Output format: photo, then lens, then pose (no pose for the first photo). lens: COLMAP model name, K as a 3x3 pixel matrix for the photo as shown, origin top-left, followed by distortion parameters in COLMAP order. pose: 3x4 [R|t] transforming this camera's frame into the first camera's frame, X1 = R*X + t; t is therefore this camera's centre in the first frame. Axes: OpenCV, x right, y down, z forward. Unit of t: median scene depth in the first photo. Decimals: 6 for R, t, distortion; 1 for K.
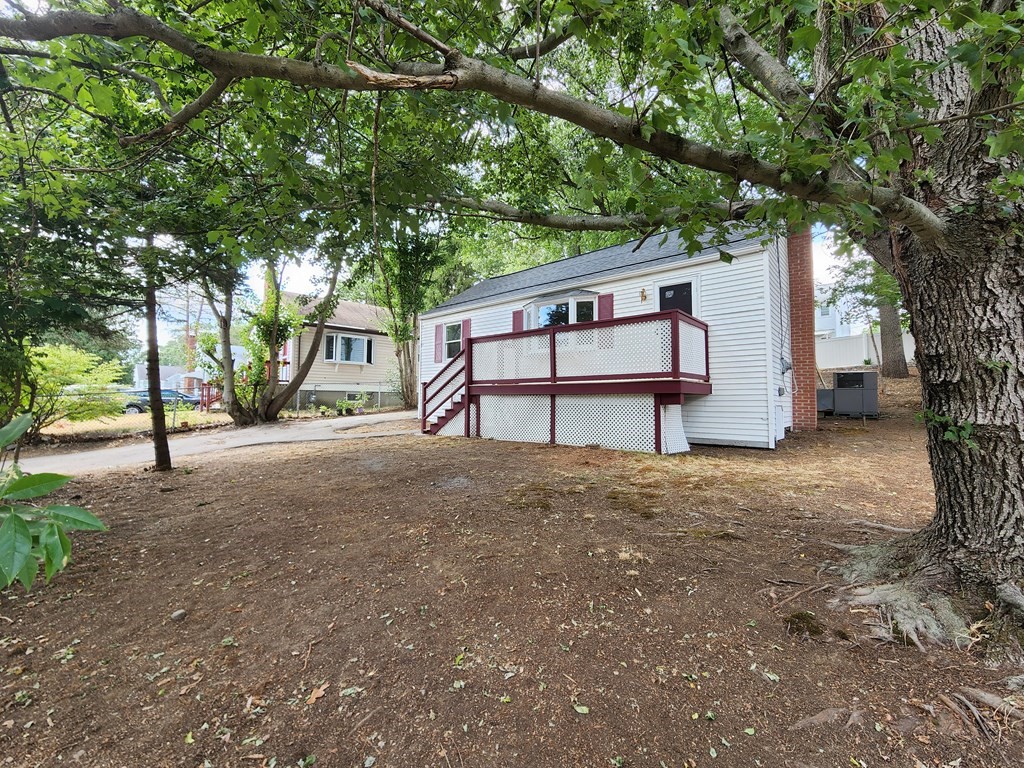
lens RADIAL K [[435.0, 0, 512.0], [0, 435.0, 384.0], [0, 0, 1]] dist [-0.001808, -0.000025]
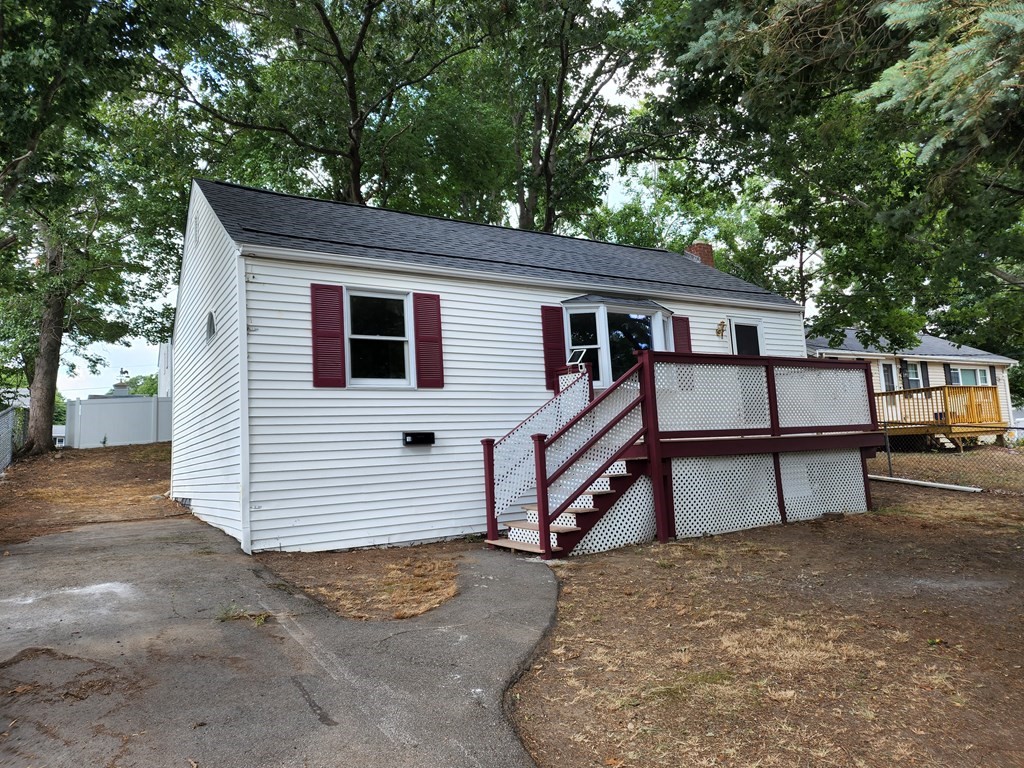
lens RADIAL K [[694.0, 0, 512.0], [0, 694.0, 384.0], [0, 0, 1]] dist [0.087360, -0.000069]
pose [[0.273825, 0.083756, 0.958126, -0.978952], [0.018819, 0.995544, -0.092405, 0.009580], [-0.961595, 0.043334, 0.271029, 0.958456]]
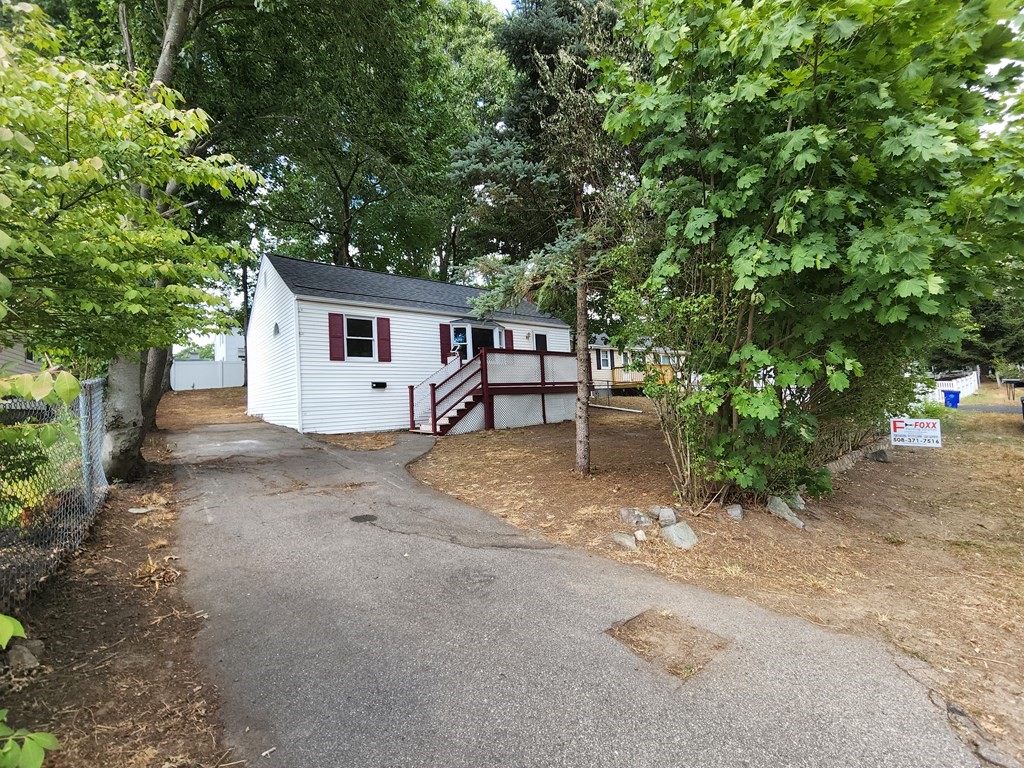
lens RADIAL K [[435.0, 0, 512.0], [0, 435.0, 384.0], [0, 0, 1]] dist [-0.001808, -0.000025]
pose [[0.119495, 0.027366, 0.992458, -1.311441], [0.009950, 0.999537, -0.028759, 0.030511], [-0.992785, 0.013312, 0.119167, 0.805610]]
